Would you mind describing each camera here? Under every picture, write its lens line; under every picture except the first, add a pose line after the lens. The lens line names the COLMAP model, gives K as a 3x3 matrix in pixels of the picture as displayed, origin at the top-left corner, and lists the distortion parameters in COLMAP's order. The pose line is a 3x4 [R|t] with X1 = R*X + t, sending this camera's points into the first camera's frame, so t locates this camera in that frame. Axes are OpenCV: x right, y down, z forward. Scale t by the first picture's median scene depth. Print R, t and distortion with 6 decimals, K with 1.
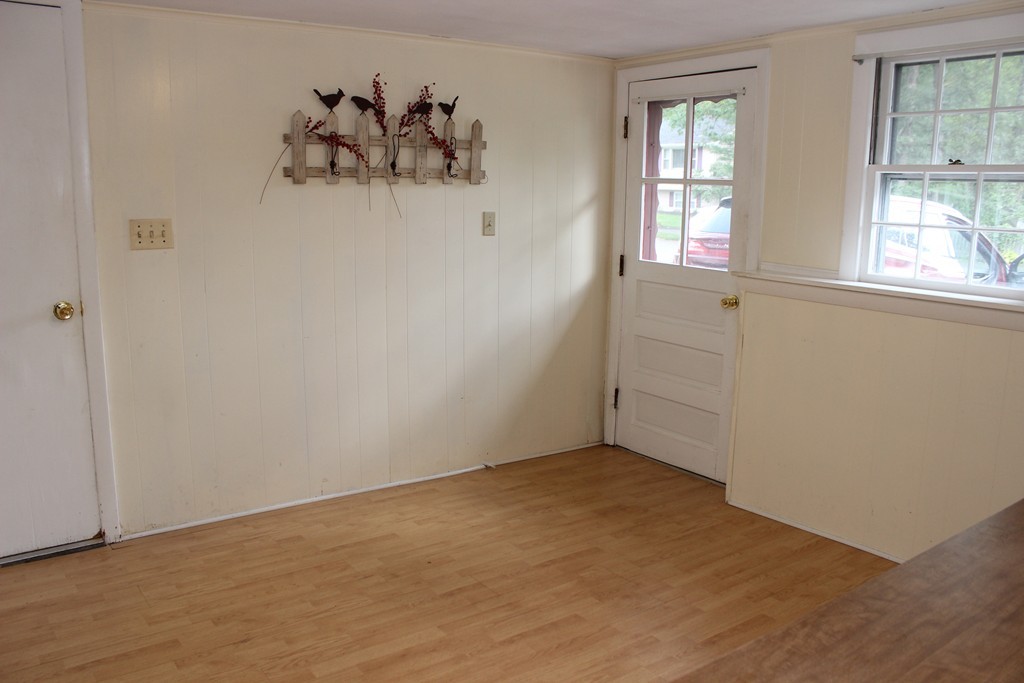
lens RADIAL K [[844.9, 0, 512.0], [0, 844.9, 341.5], [0, 0, 1]] dist [-0.164335, 0.126168]
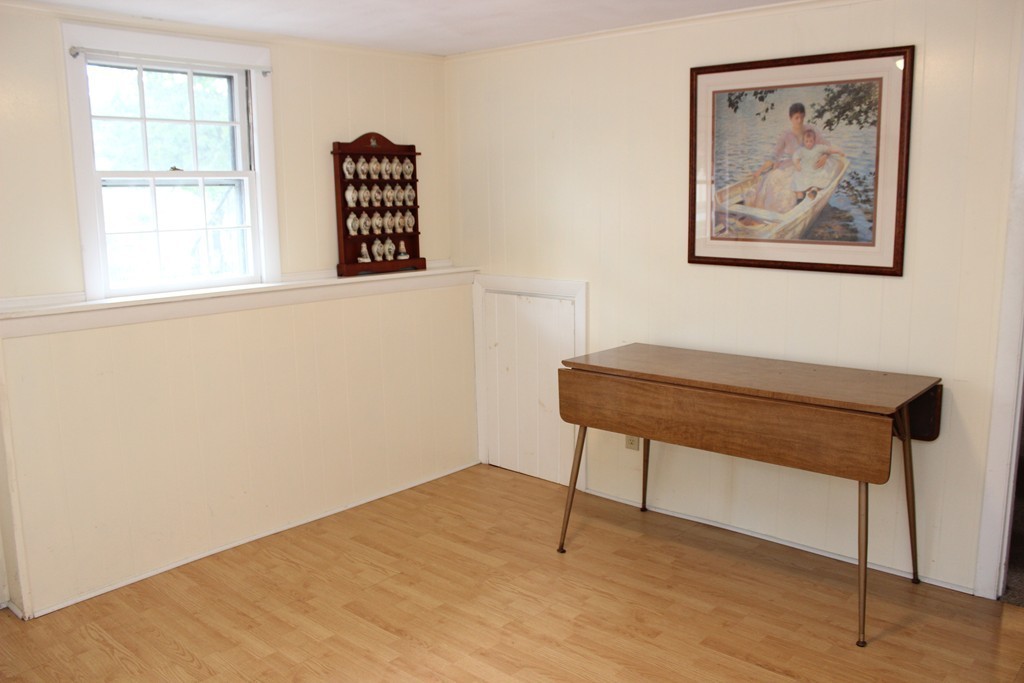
lens RADIAL K [[844.9, 0, 512.0], [0, 844.9, 341.5], [0, 0, 1]] dist [-0.164335, 0.126168]
pose [[-0.209402, -0.169425, 0.963040, -0.611982], [0.184709, 0.960290, 0.209105, -0.147485], [-0.960226, 0.221669, -0.169792, 0.808670]]
